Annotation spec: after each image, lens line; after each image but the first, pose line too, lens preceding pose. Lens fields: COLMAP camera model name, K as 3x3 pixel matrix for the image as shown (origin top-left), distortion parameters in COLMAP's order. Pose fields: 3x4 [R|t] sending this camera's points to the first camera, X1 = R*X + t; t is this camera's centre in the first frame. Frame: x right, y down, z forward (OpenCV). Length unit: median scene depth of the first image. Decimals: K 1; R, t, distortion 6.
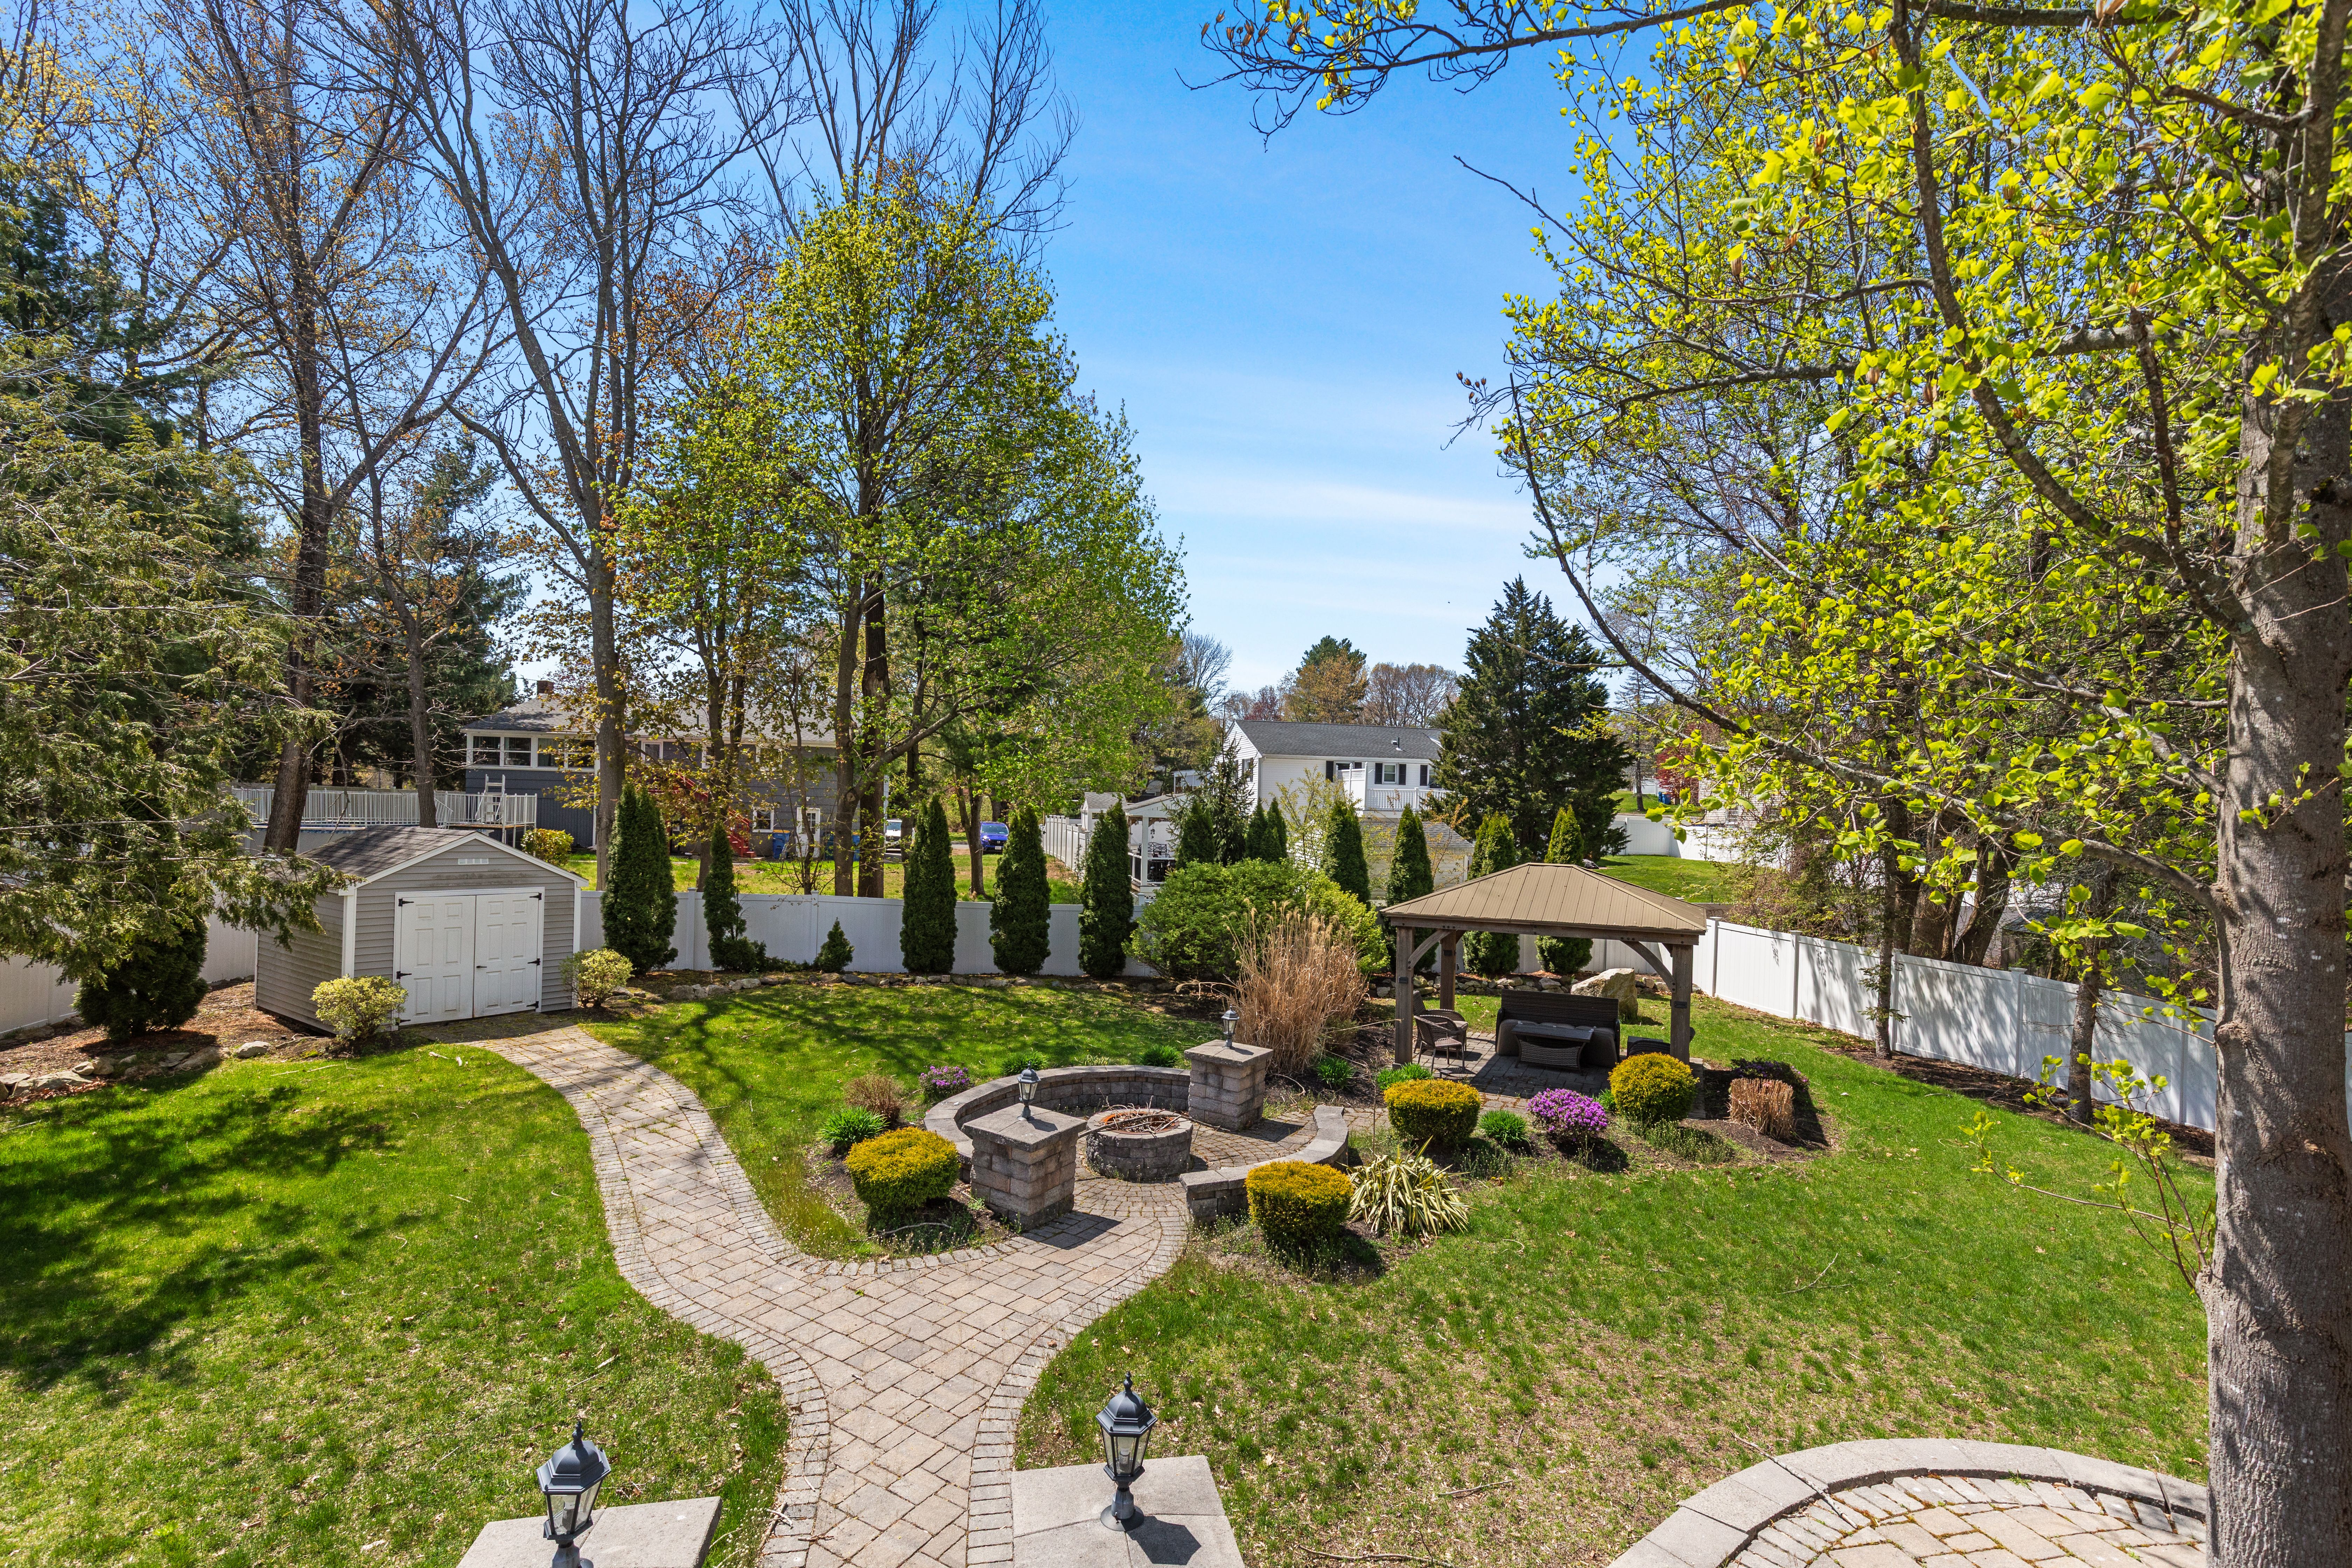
lens RADIAL K [[1072.7, 0, 1177.7], [0, 1072.7, 816.2], [0, 0, 1]] dist [0.003008, -0.000220]
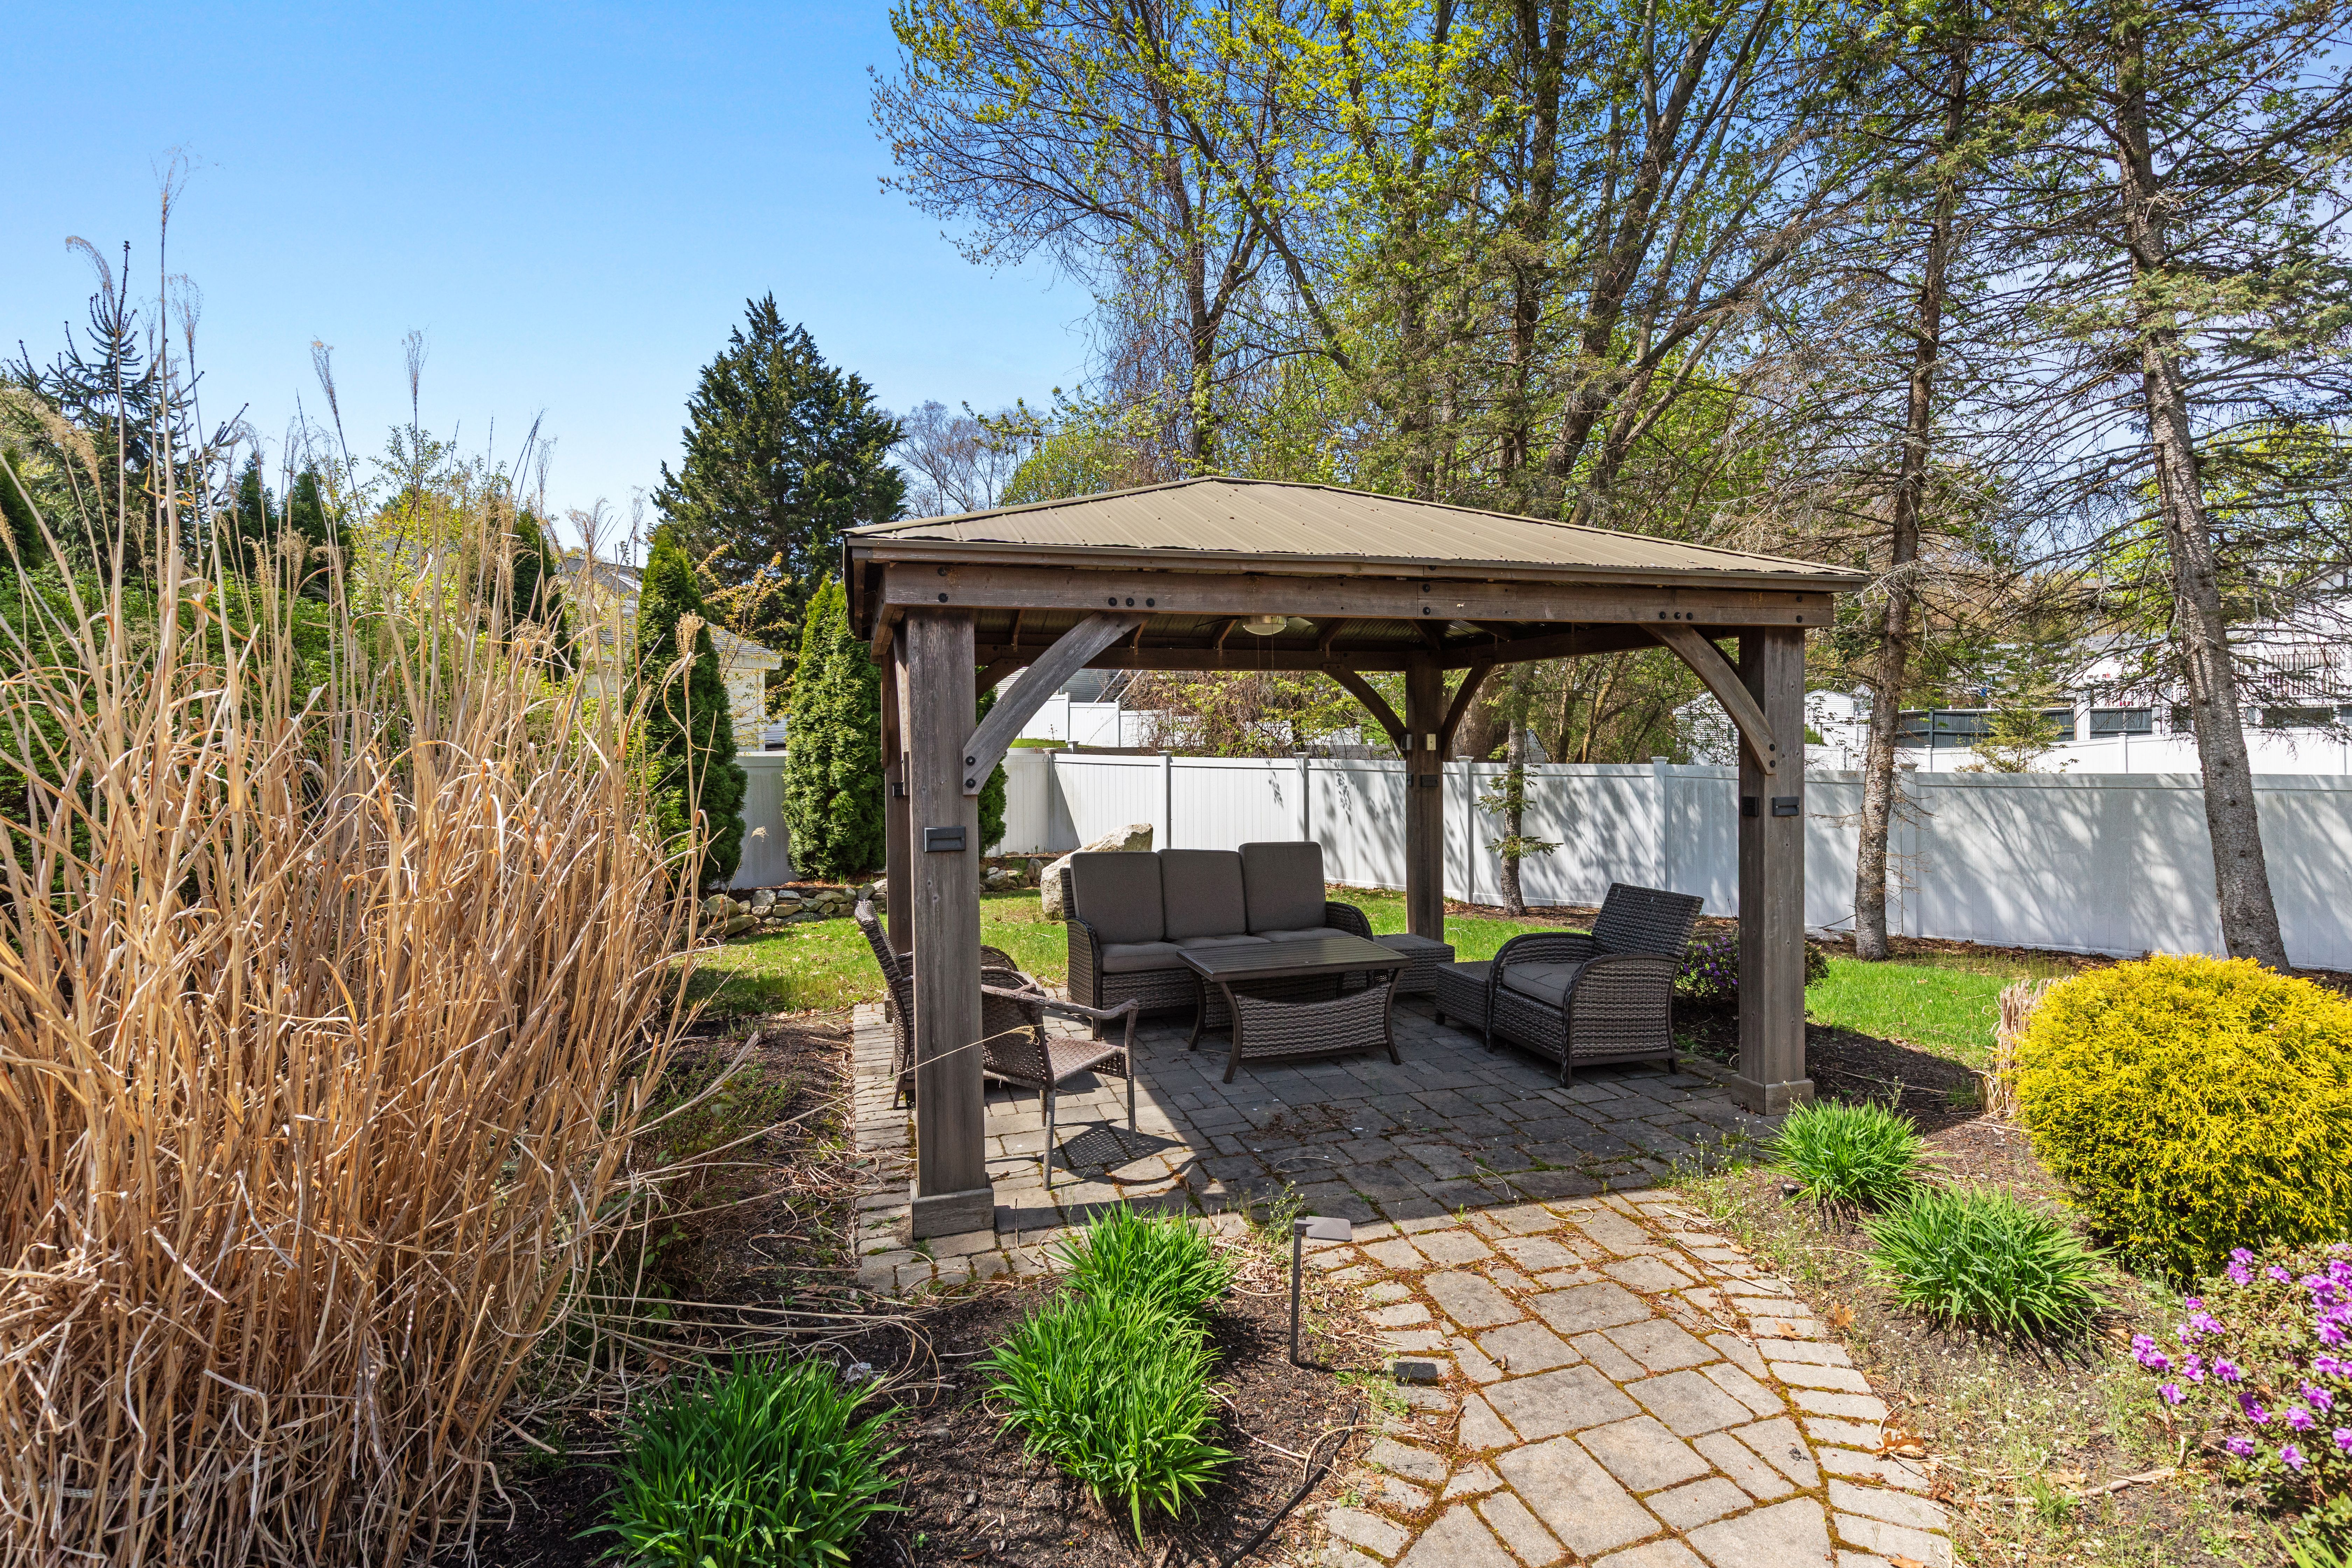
lens RADIAL K [[1072.7, 0, 1177.7], [0, 1072.7, 816.2], [0, 0, 1]] dist [0.003008, -0.000220]
pose [[0.733976, -0.075351, 0.674982, 0.065065], [0.034619, 0.996685, 0.073619, 0.111143], [-0.678292, -0.030667, 0.734152, 0.653240]]
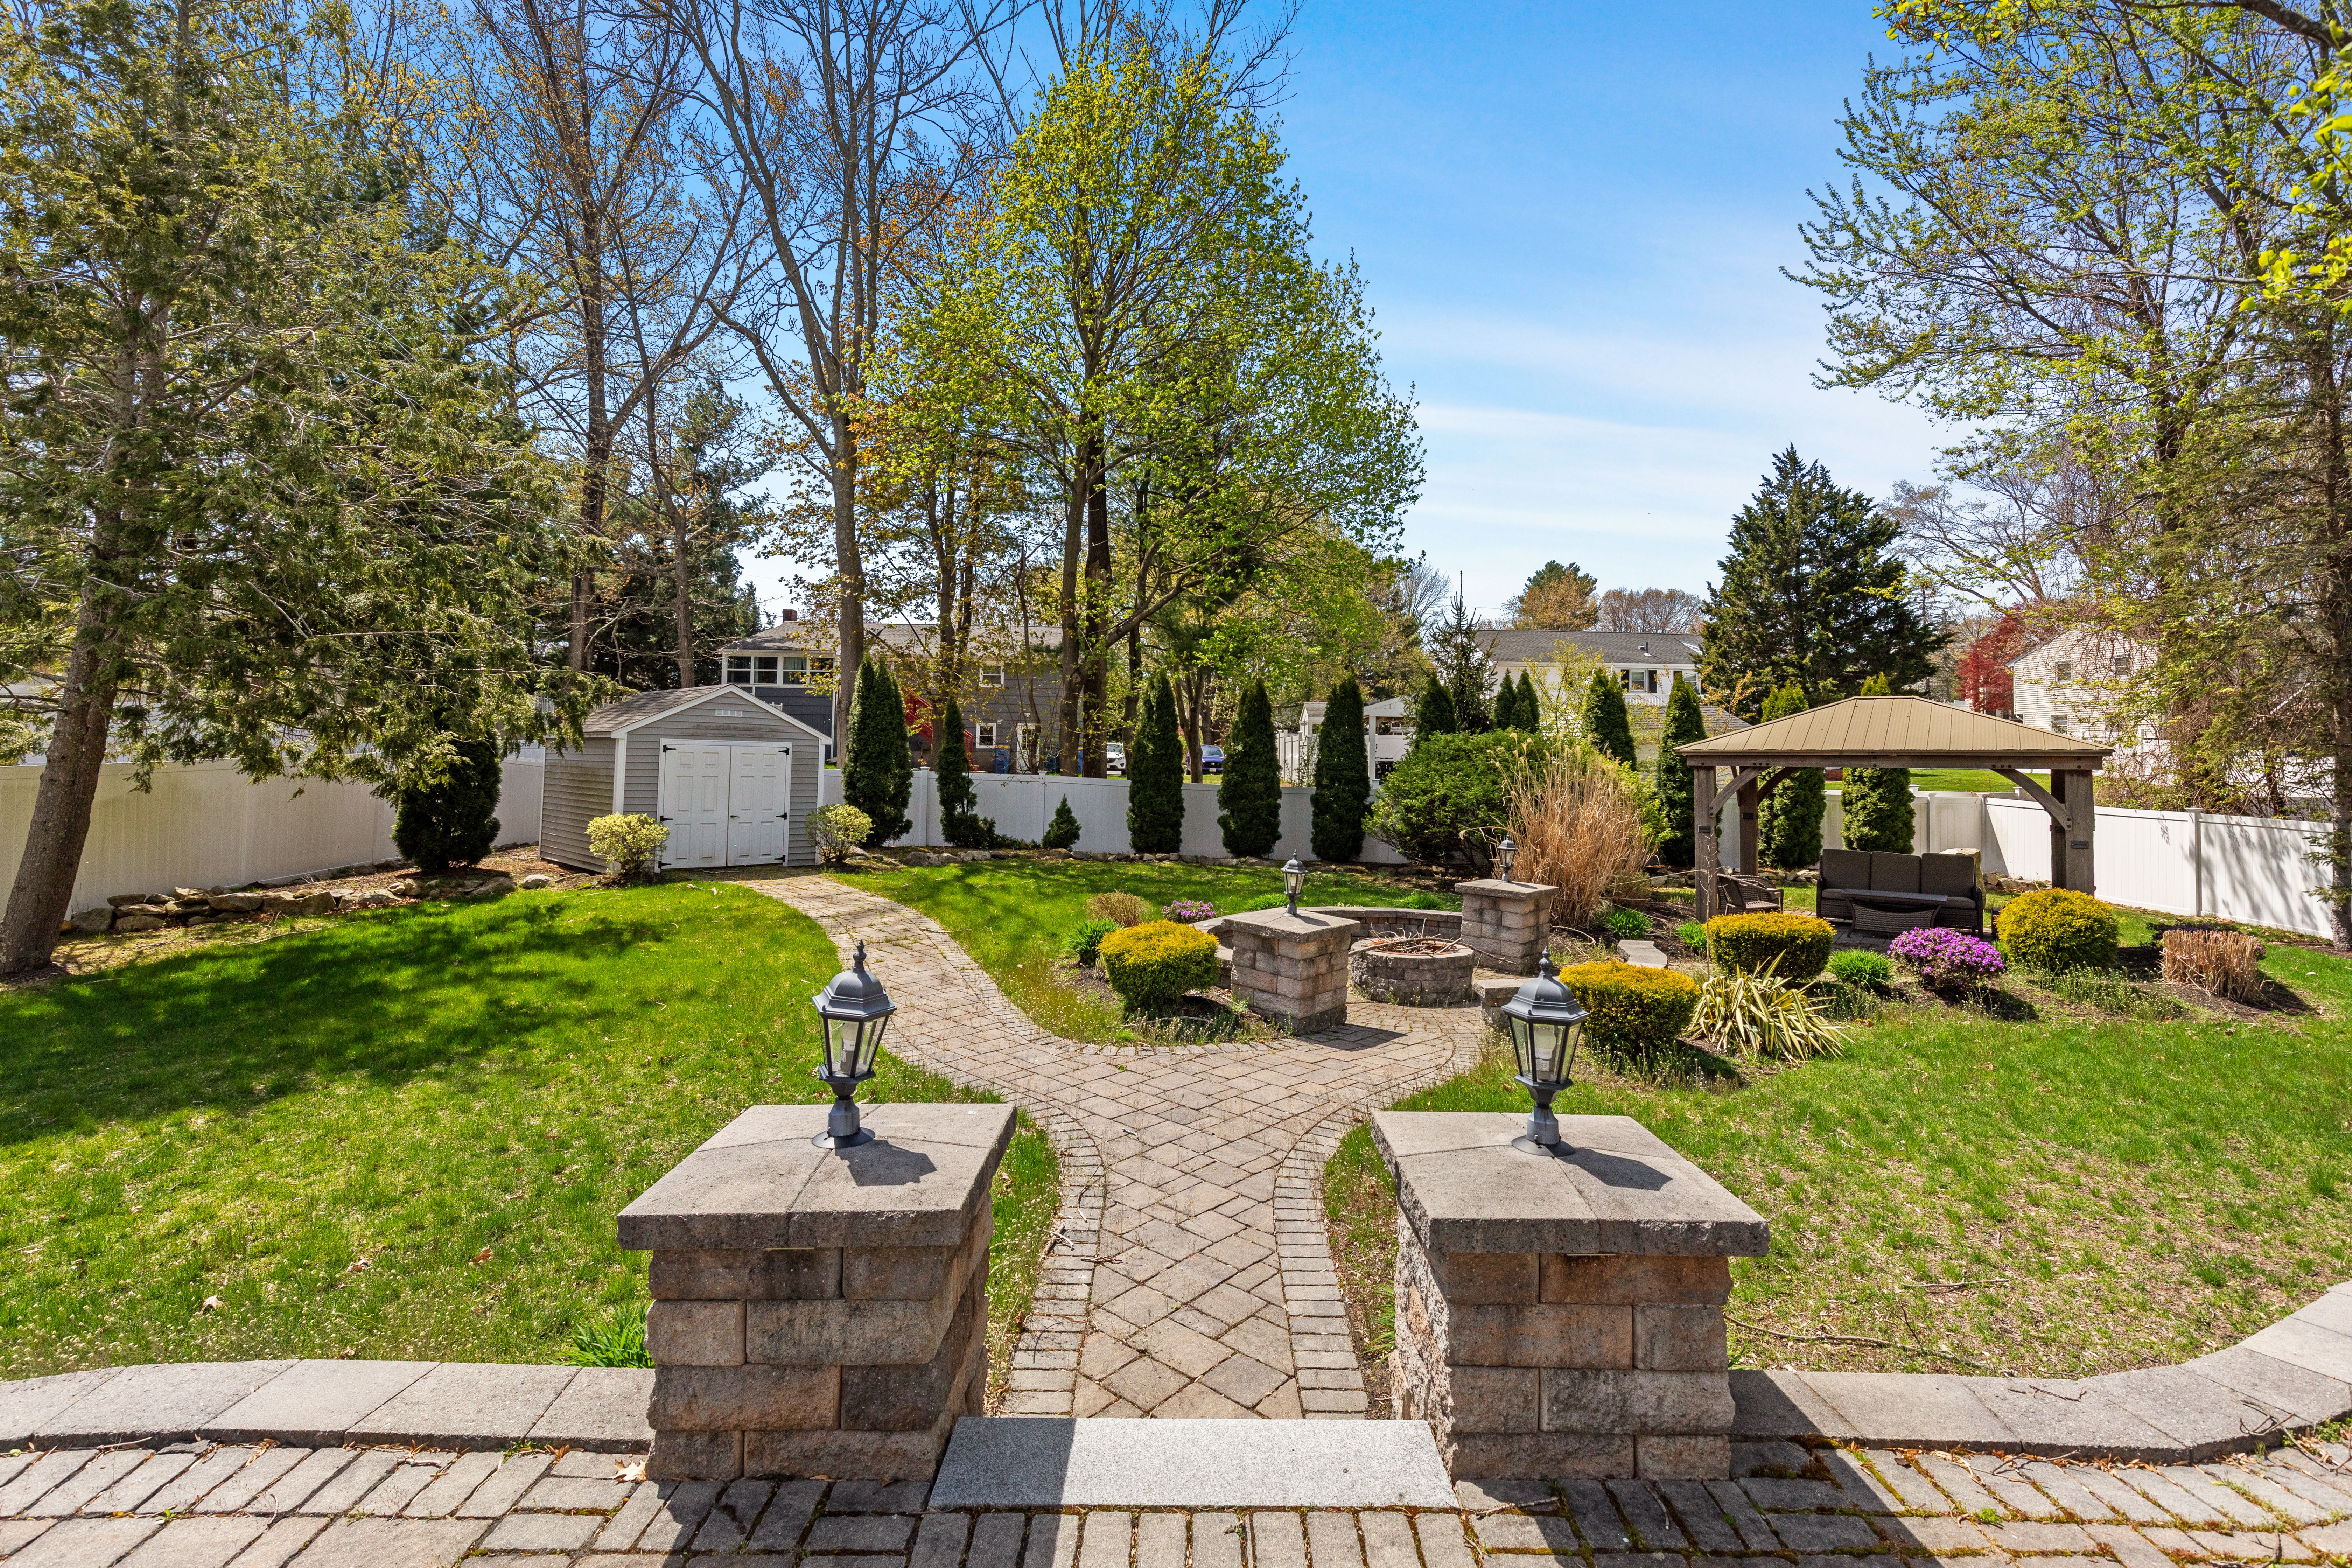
lens RADIAL K [[1092.8, 0, 1185.8], [0, 1092.8, 719.2], [0, 0, 1]] dist [0.001824, 0.000266]
pose [[0.983527, -0.015289, -0.180111, -0.033986], [0.006500, 0.998763, -0.049291, 0.088637], [0.180642, 0.047309, 0.982411, 0.047062]]
